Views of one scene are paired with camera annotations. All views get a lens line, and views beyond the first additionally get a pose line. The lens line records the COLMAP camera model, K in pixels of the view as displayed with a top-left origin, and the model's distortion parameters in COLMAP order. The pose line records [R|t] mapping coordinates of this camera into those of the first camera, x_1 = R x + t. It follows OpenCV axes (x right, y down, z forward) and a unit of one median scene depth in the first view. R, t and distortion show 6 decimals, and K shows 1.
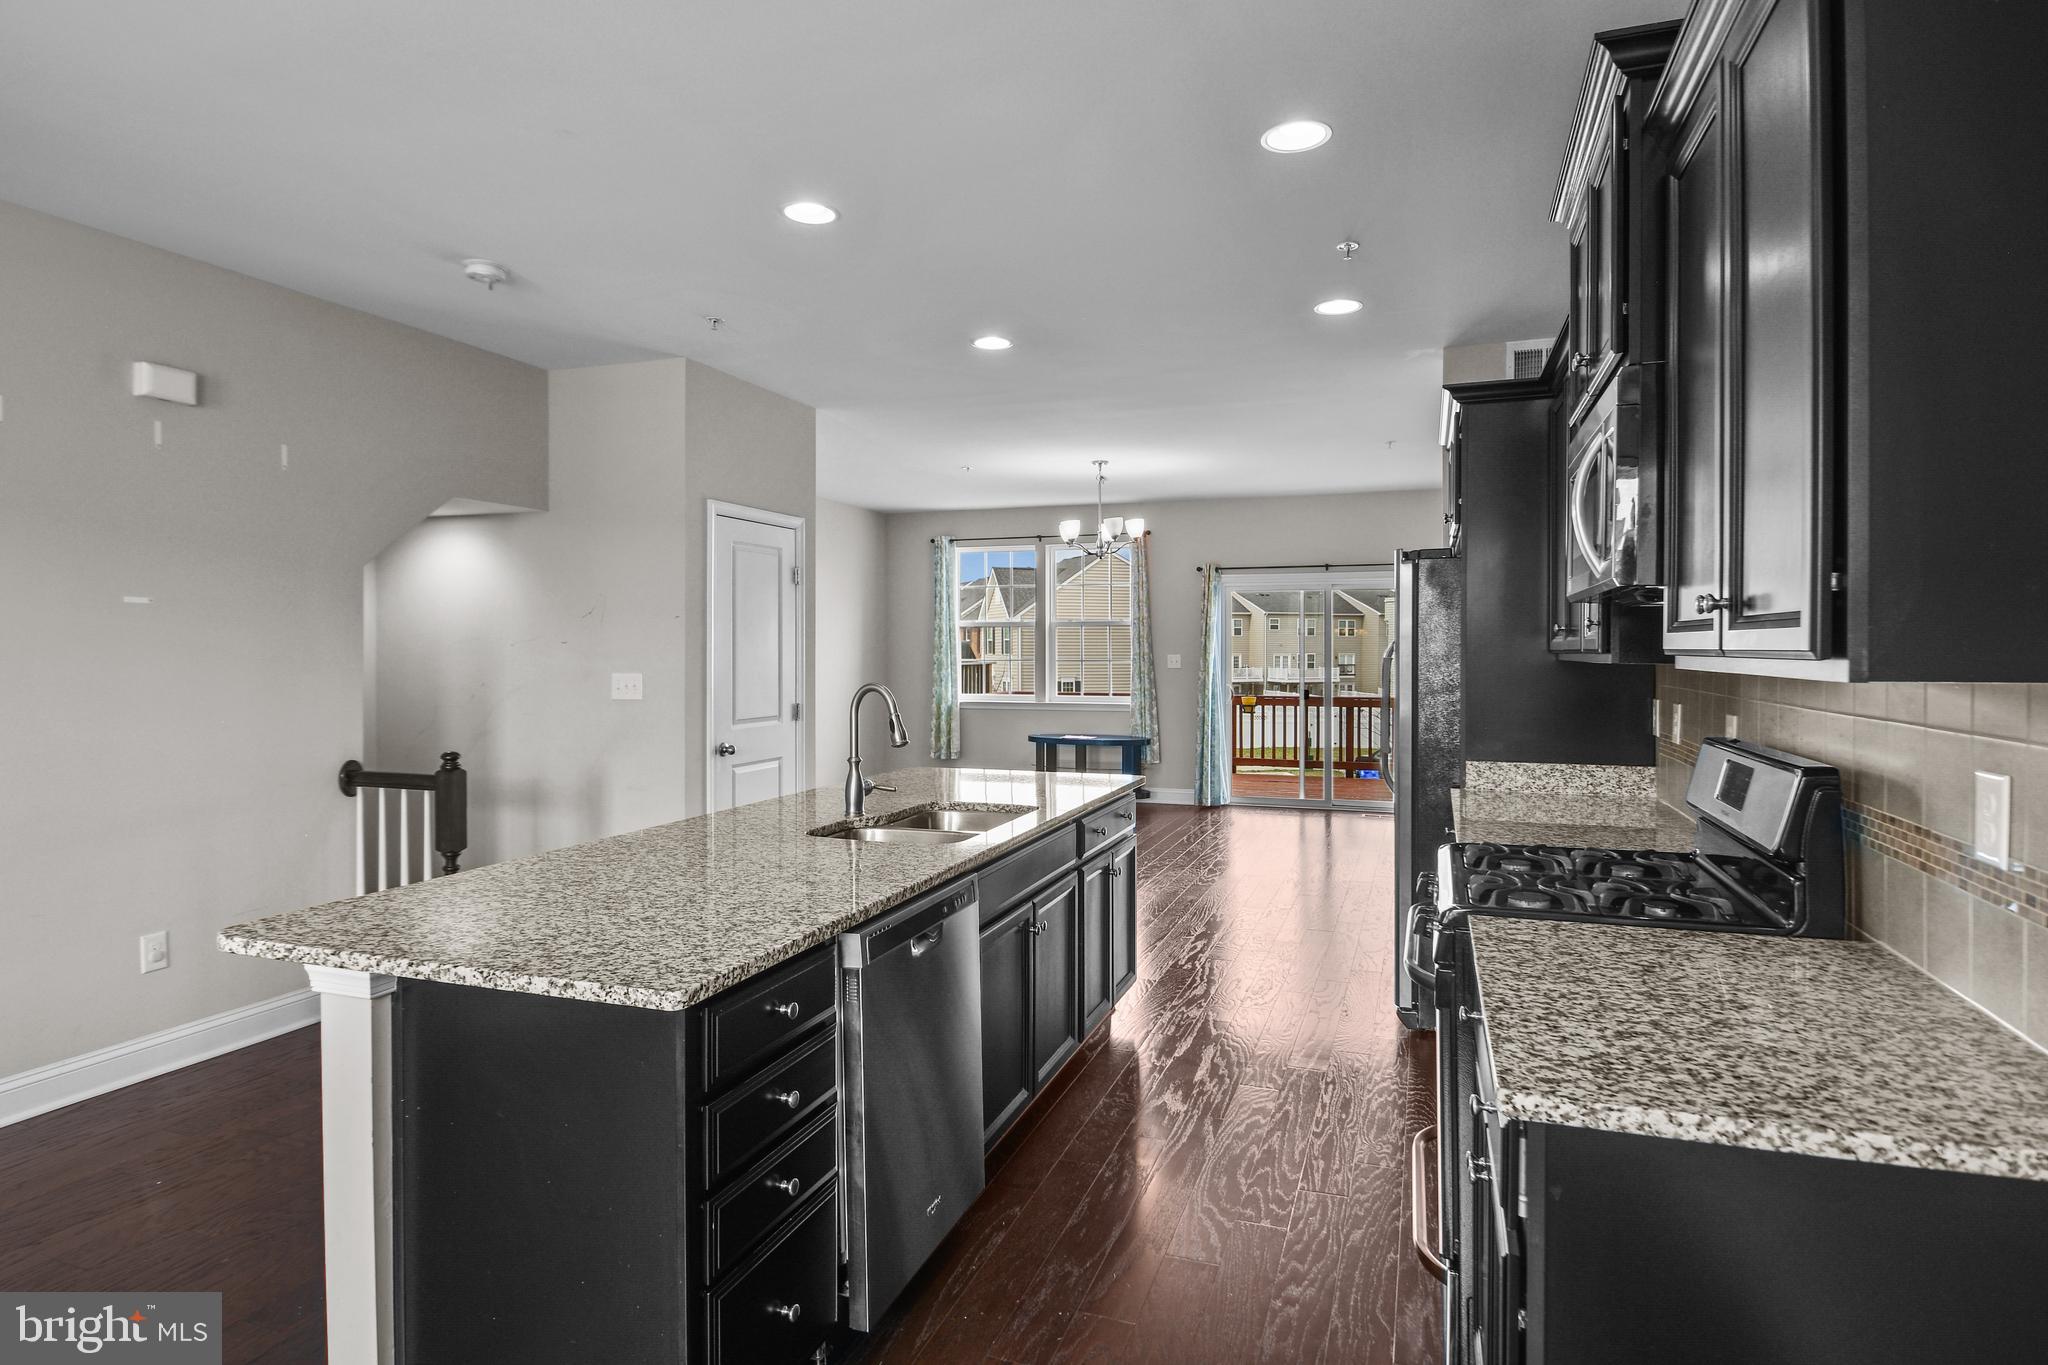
lens RADIAL K [[1111.0, 0, 1028.0], [0, 1111.0, 672.6], [0, 0, 1]] dist [0.001554, -0.000519]
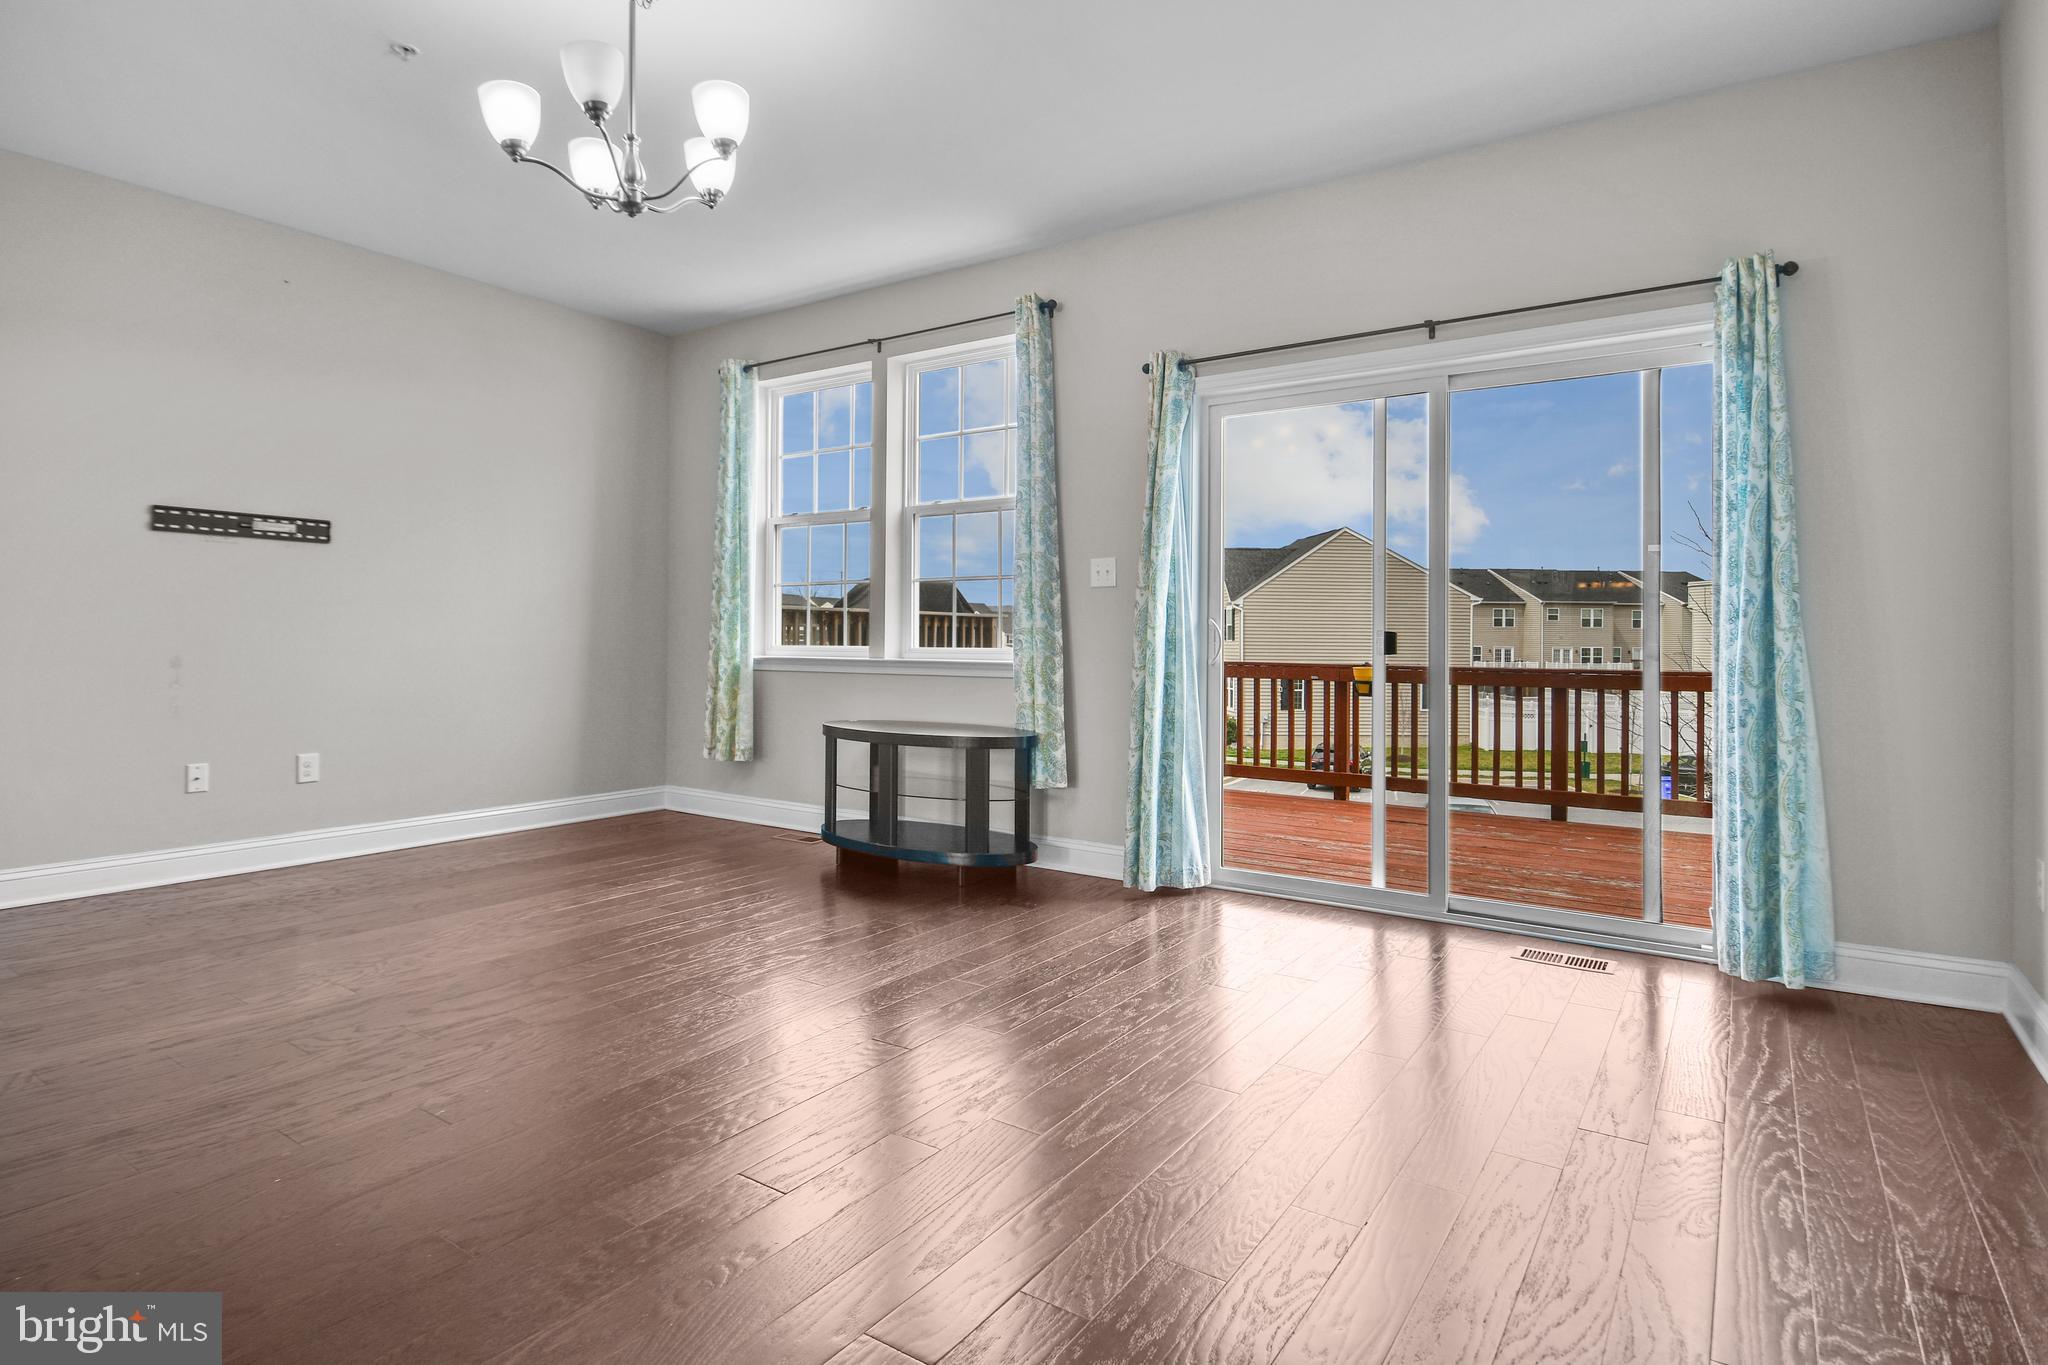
lens RADIAL K [[1058.0, 0, 1035.2], [0, 1058.0, 636.6], [0, 0, 1]] dist [-0.003194, -0.001527]
pose [[0.969521, 0.006765, -0.244914, 0.220726], [-0.013578, 0.999566, -0.026141, 0.030366], [0.244631, 0.028670, 0.969192, 0.577242]]
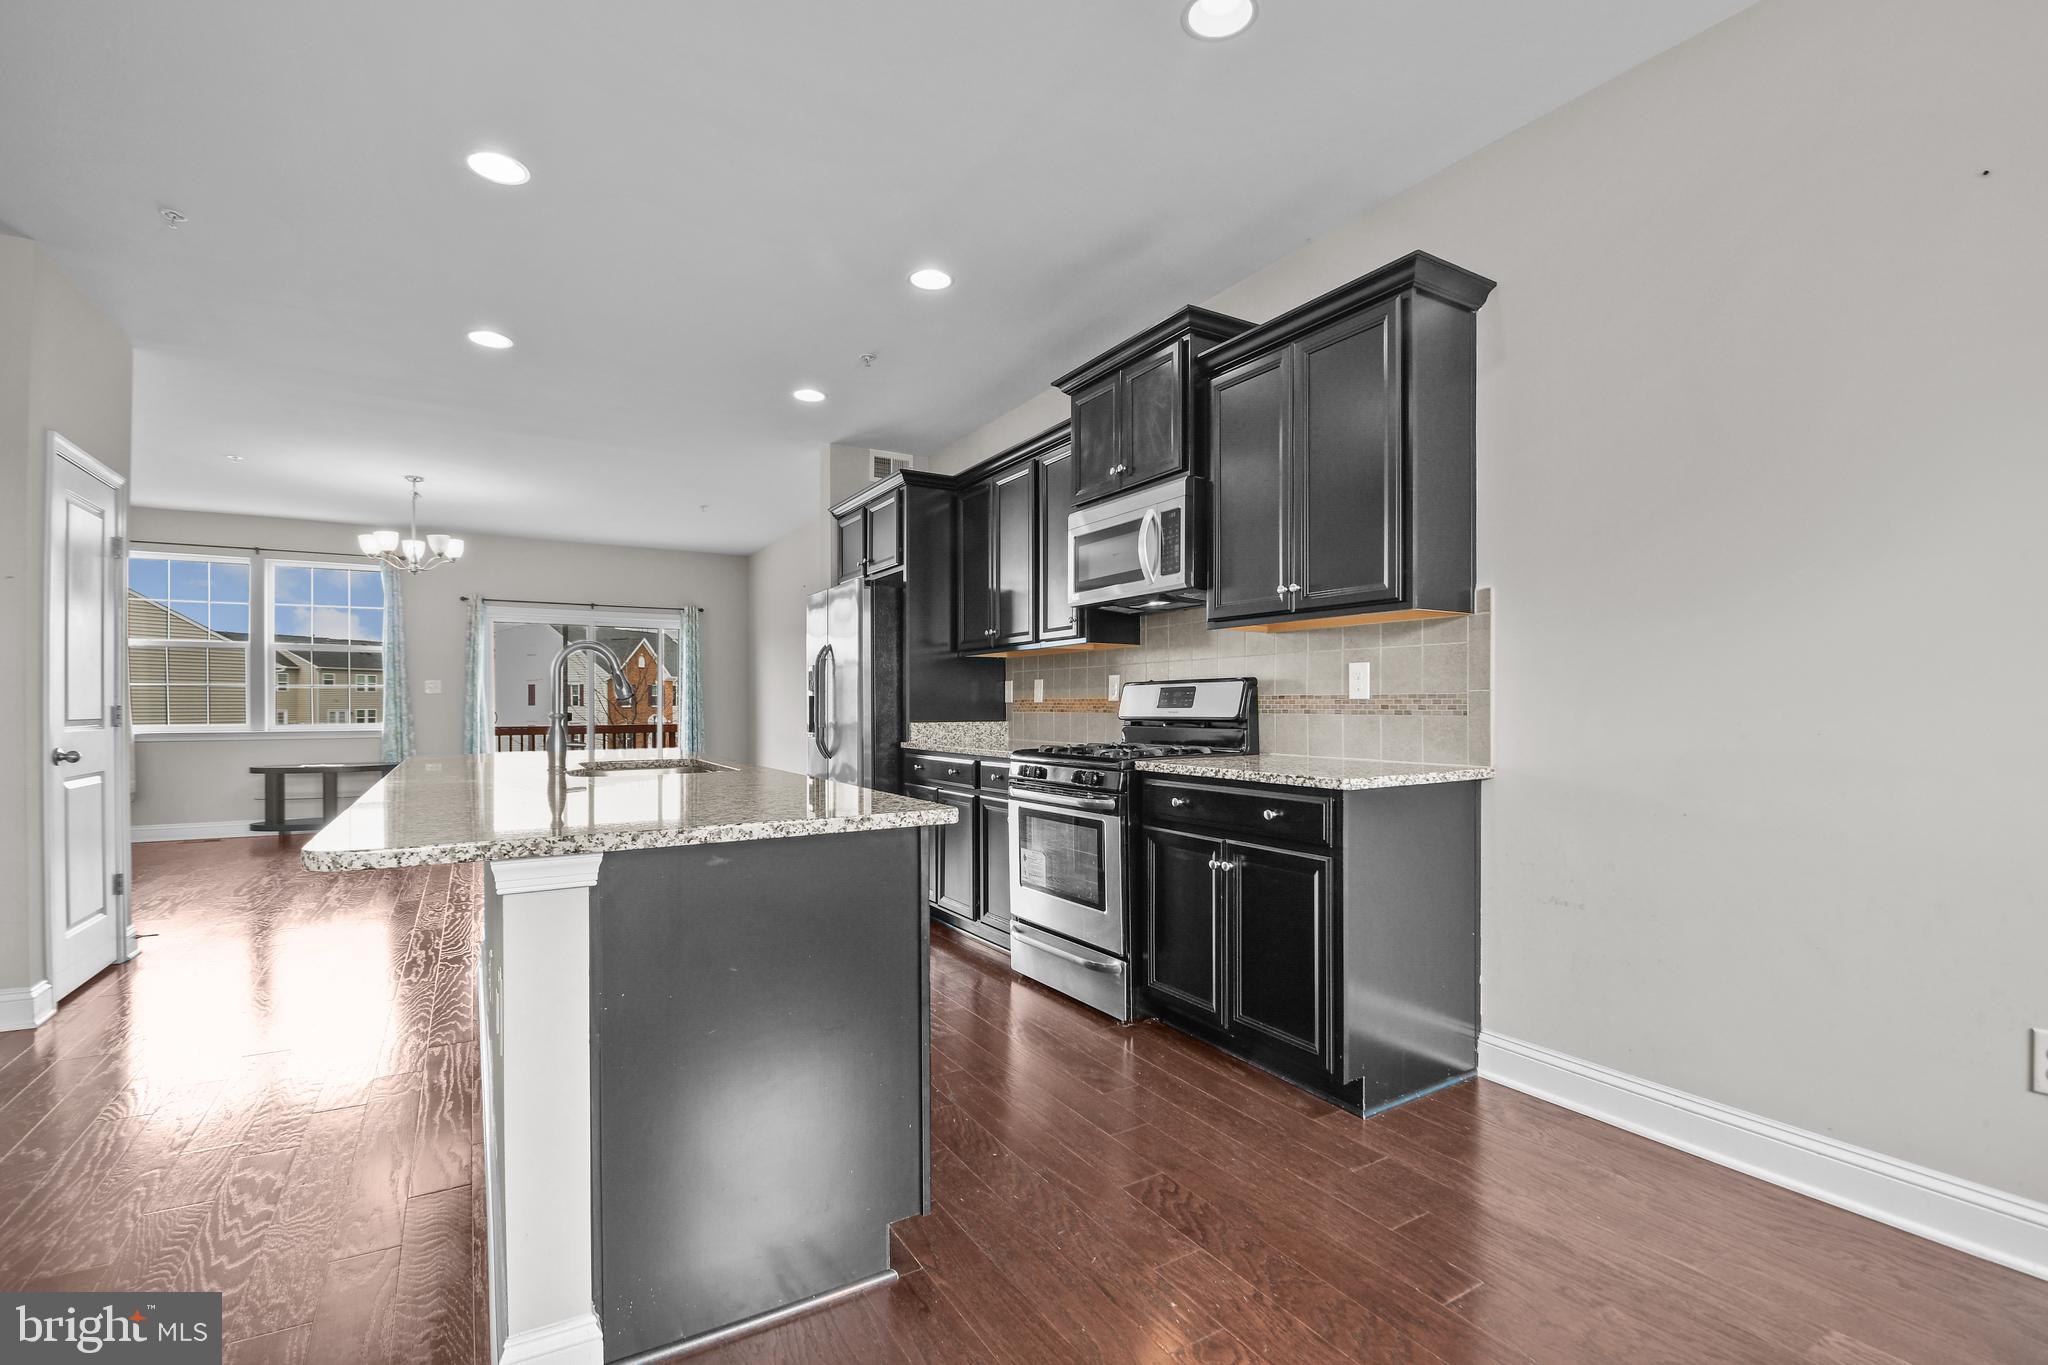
lens RADIAL K [[922.8, 0, 1029.4], [0, 922.8, 696.8], [0, 0, 1]] dist [-0.004274, -0.001854]
pose [[0.630757, 0.003426, 0.775973, -0.186449], [0.021207, 0.999541, -0.021651, 0.030329], [-0.775691, 0.030113, 0.630395, 0.040202]]
